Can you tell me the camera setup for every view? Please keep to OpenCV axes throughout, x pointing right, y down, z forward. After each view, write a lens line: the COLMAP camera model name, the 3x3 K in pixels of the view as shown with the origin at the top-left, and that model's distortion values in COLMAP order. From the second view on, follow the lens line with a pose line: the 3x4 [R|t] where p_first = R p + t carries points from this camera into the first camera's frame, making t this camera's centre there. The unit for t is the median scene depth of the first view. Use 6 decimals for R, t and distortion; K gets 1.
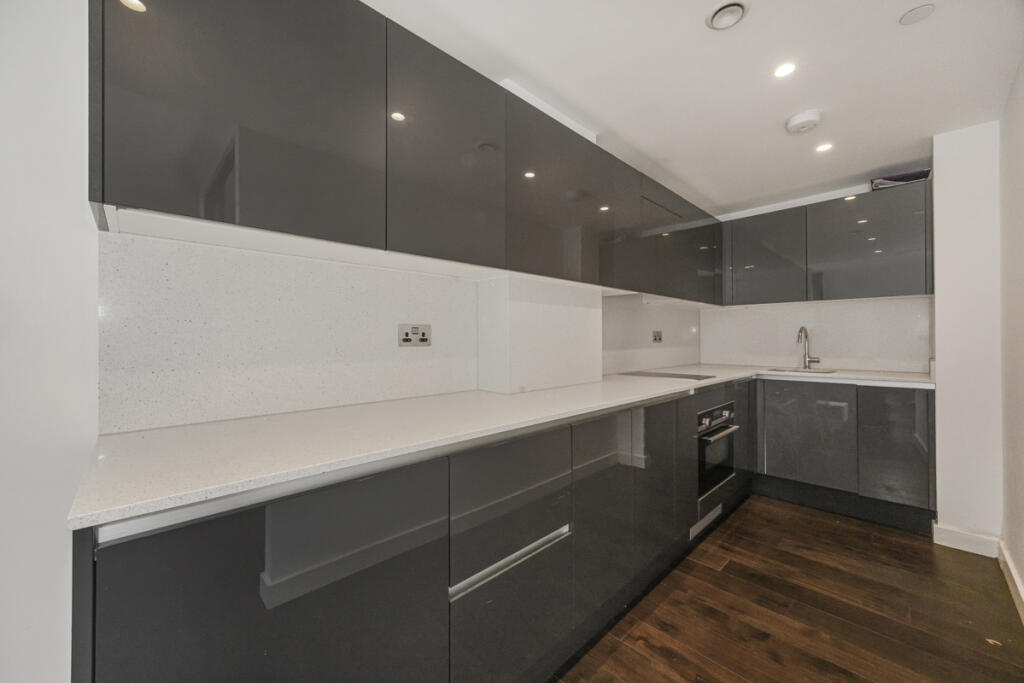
lens RADIAL K [[388.5, 0, 514.2], [0, 388.5, 338.8], [0, 0, 1]] dist [0.002384, 0.000317]
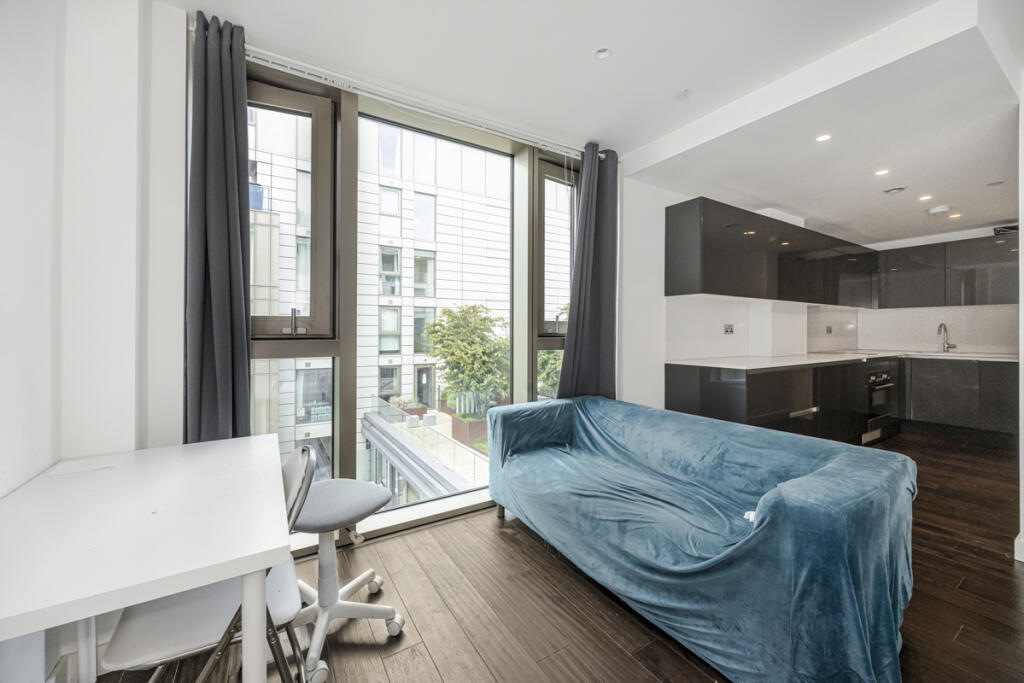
lens RADIAL K [[398.4, 0, 514.2], [0, 398.4, 331.7], [0, 0, 1]] dist [-0.000098, -0.000030]
pose [[0.977651, 0.004868, -0.210179, -0.726224], [-0.003991, 0.999981, 0.004596, -0.000939], [0.210197, -0.003655, 0.977652, -1.121726]]
